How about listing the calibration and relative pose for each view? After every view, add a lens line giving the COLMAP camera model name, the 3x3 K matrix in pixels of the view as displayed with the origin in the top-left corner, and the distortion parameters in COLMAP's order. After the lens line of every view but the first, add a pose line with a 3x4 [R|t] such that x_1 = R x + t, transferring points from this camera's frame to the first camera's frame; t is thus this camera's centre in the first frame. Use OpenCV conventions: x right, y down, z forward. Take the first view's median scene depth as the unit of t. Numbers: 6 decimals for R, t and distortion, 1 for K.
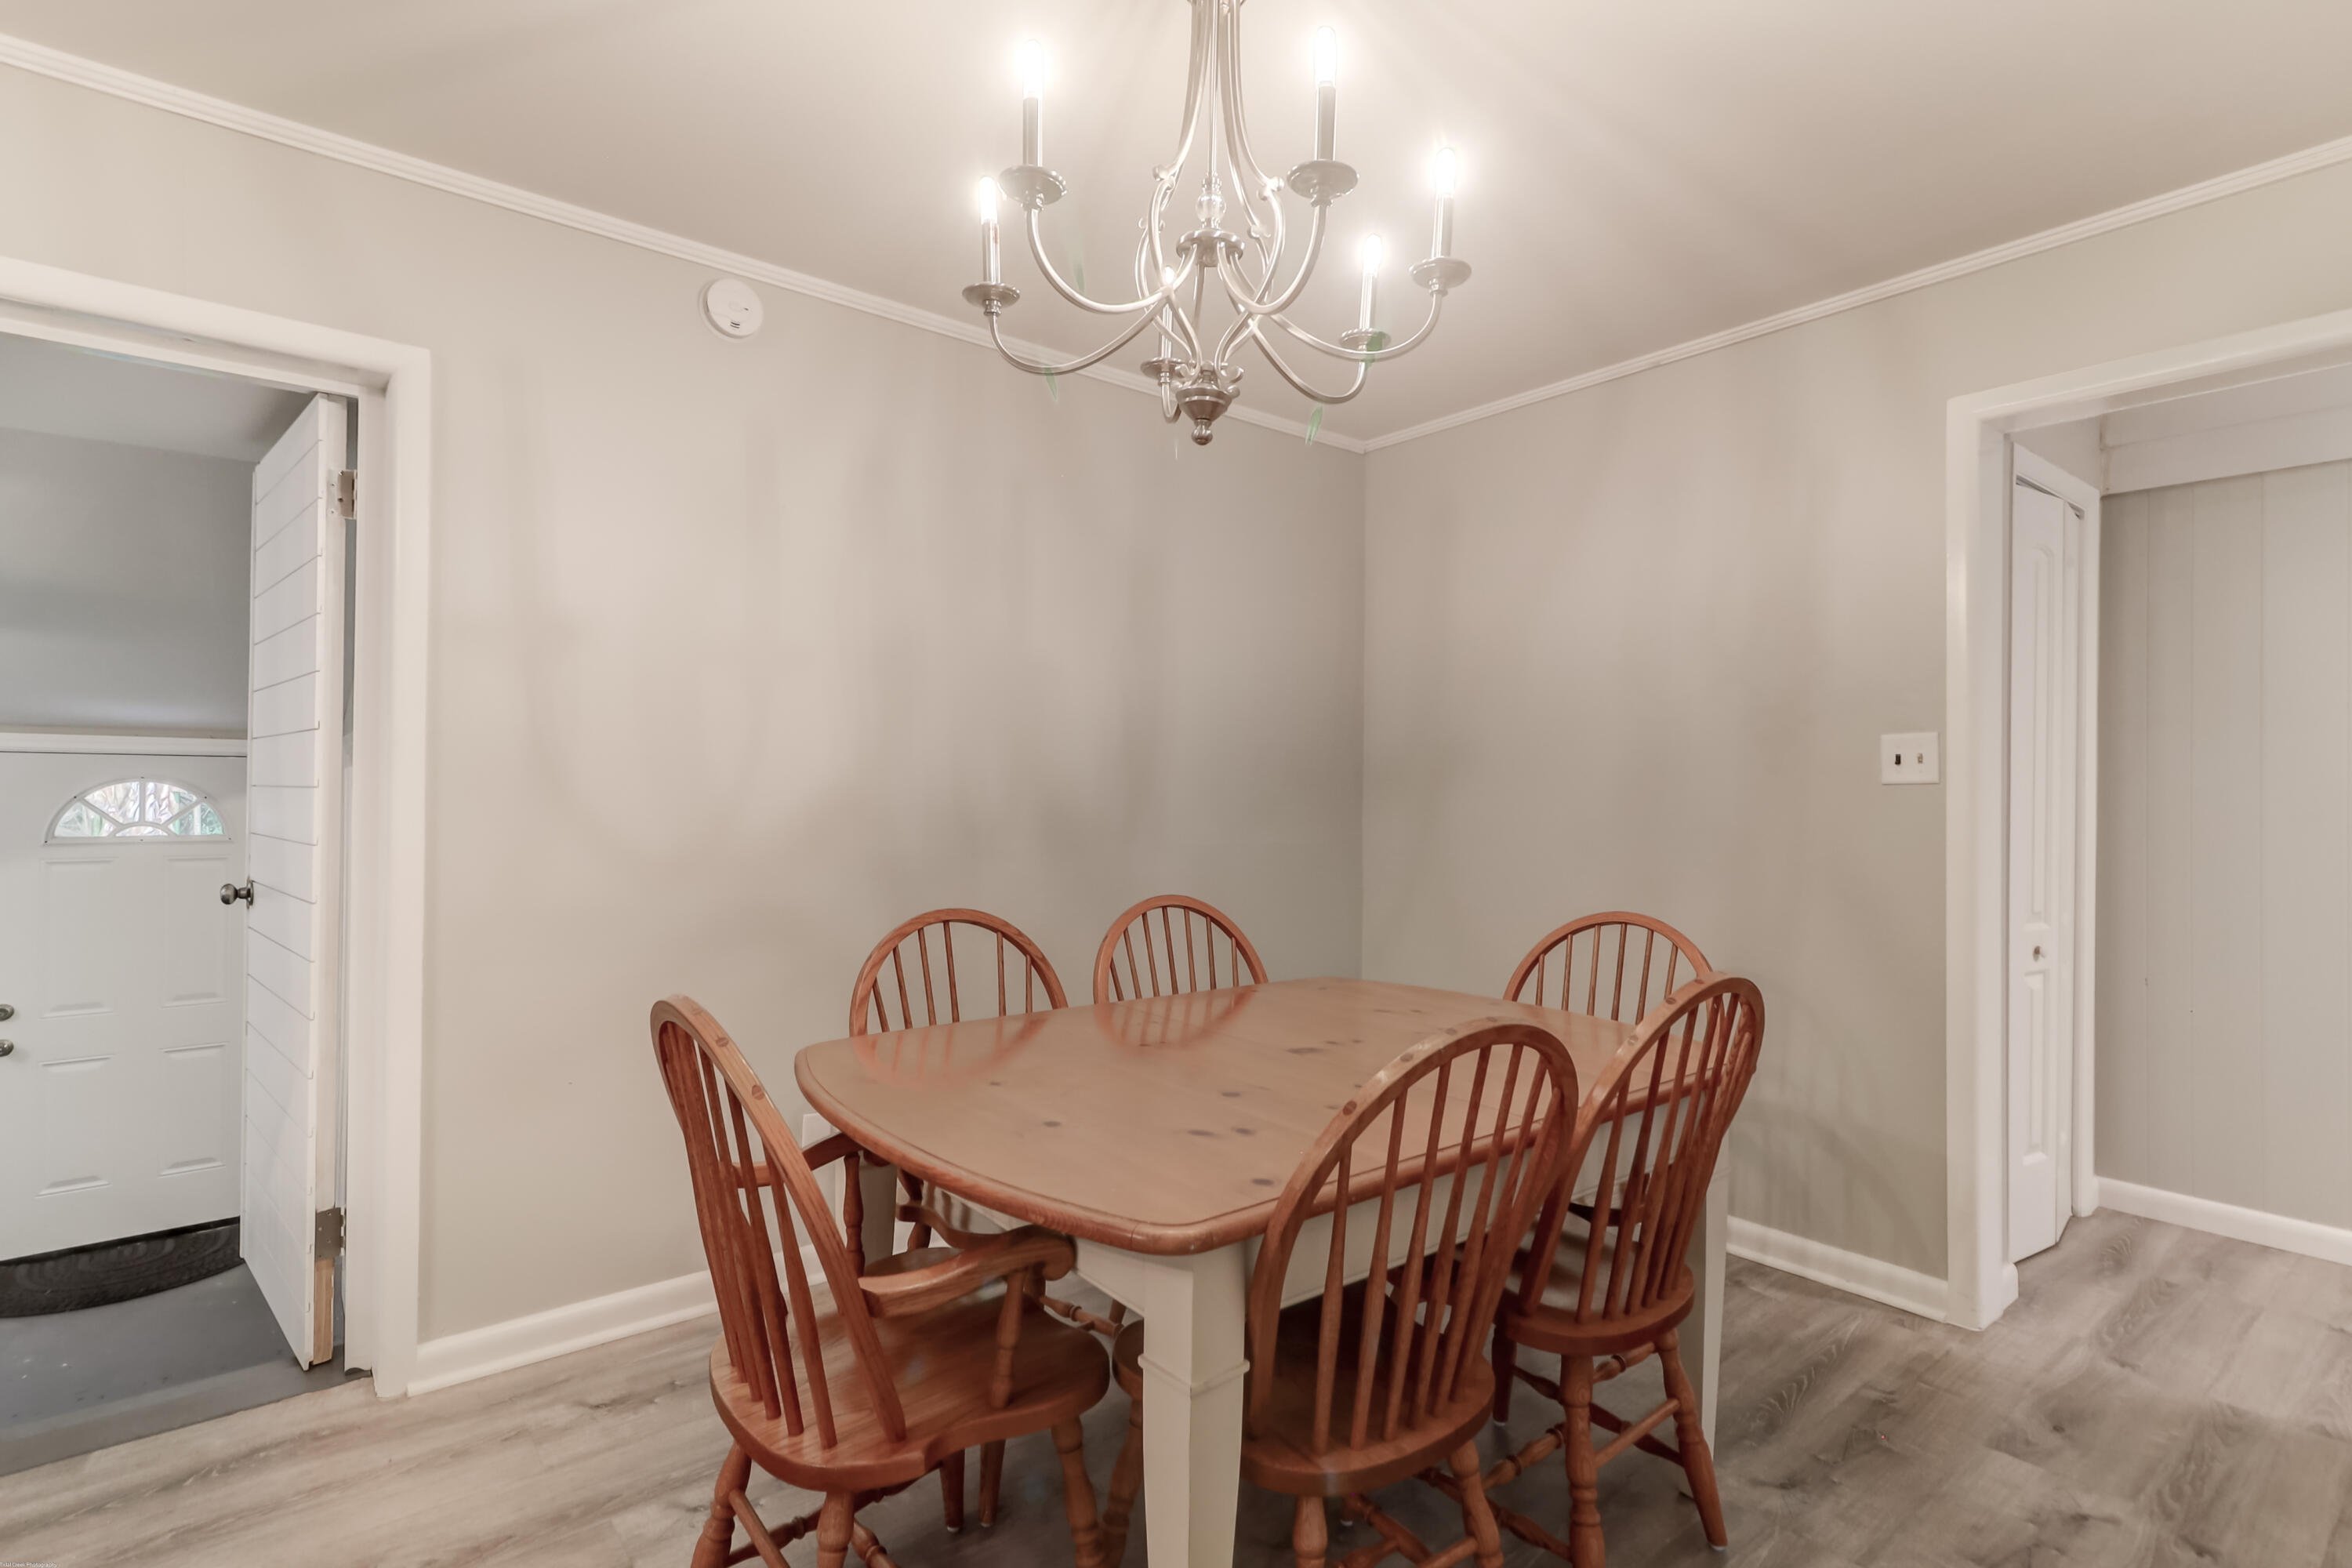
lens RADIAL K [[1142.0, 0, 1176.0], [0, 1142.0, 784.0], [0, 0, 1]] dist [0.018555, 0.000970]
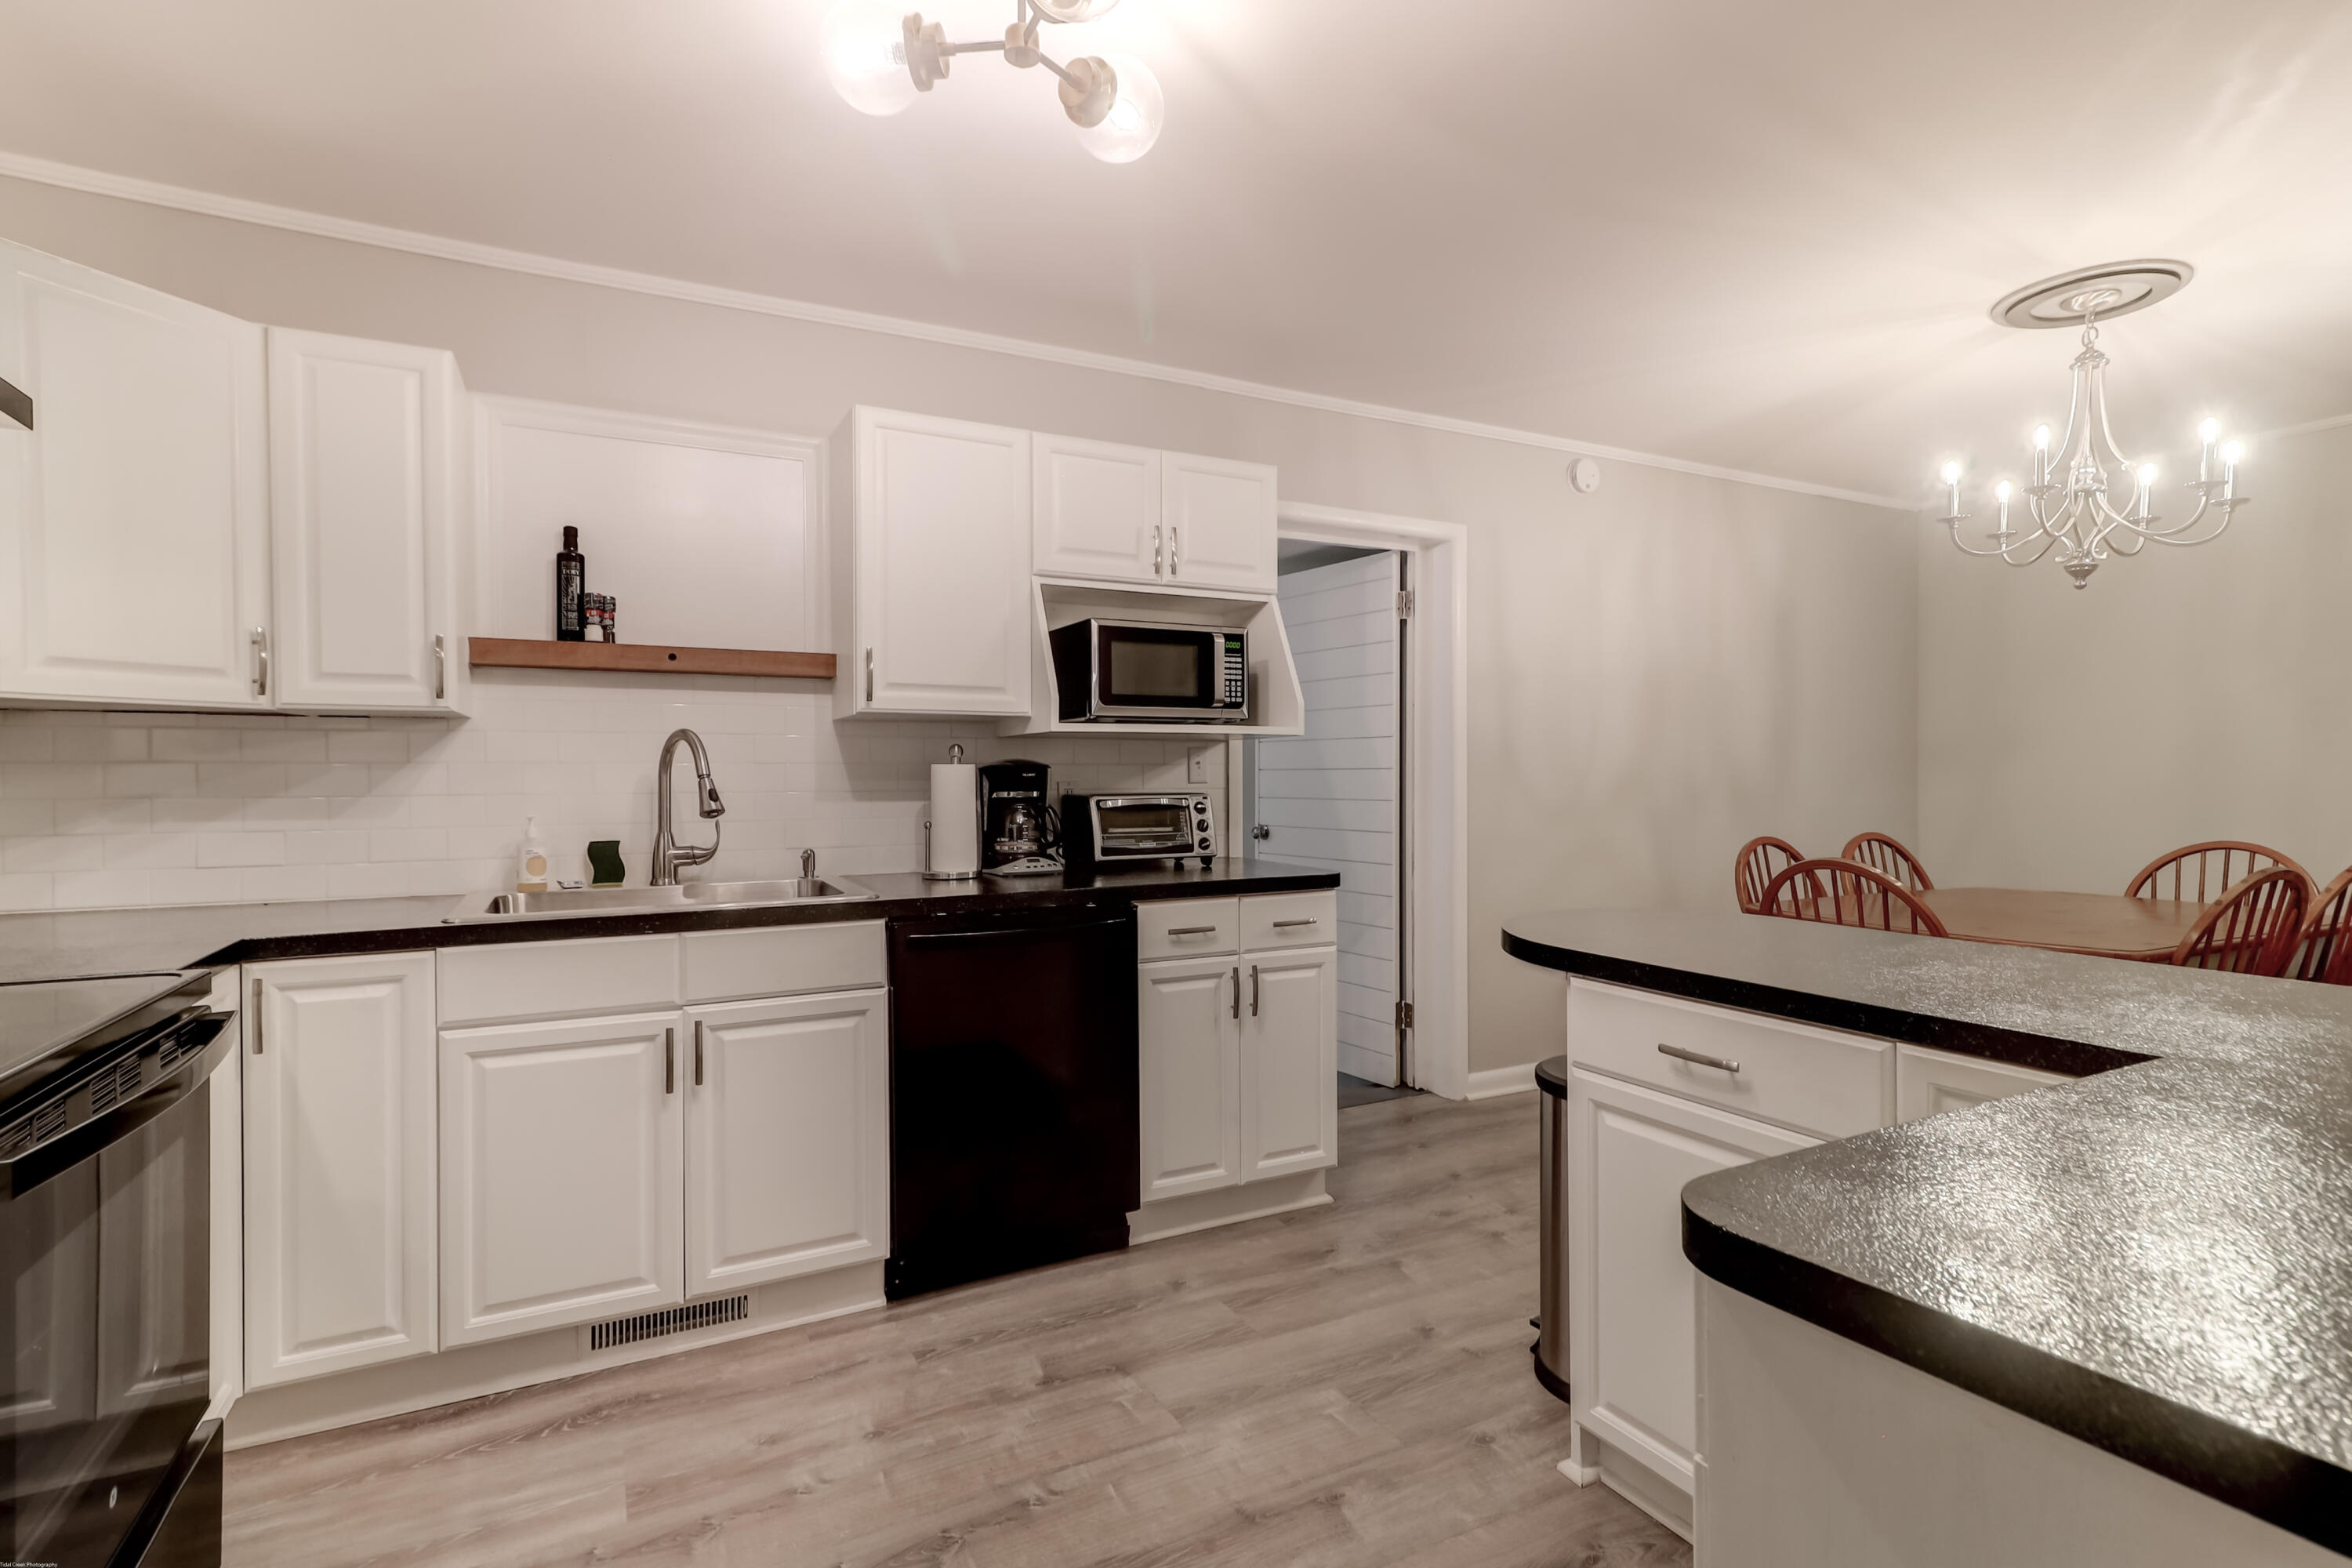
lens RADIAL K [[1142.0, 0, 1176.0], [0, 1142.0, 784.0], [0, 0, 1]] dist [0.018555, 0.000970]
pose [[0.981749, -0.008778, -0.189978, -0.727532], [0.011886, 0.999813, 0.015227, -0.004965], [0.189809, -0.017207, 0.981670, -0.814907]]
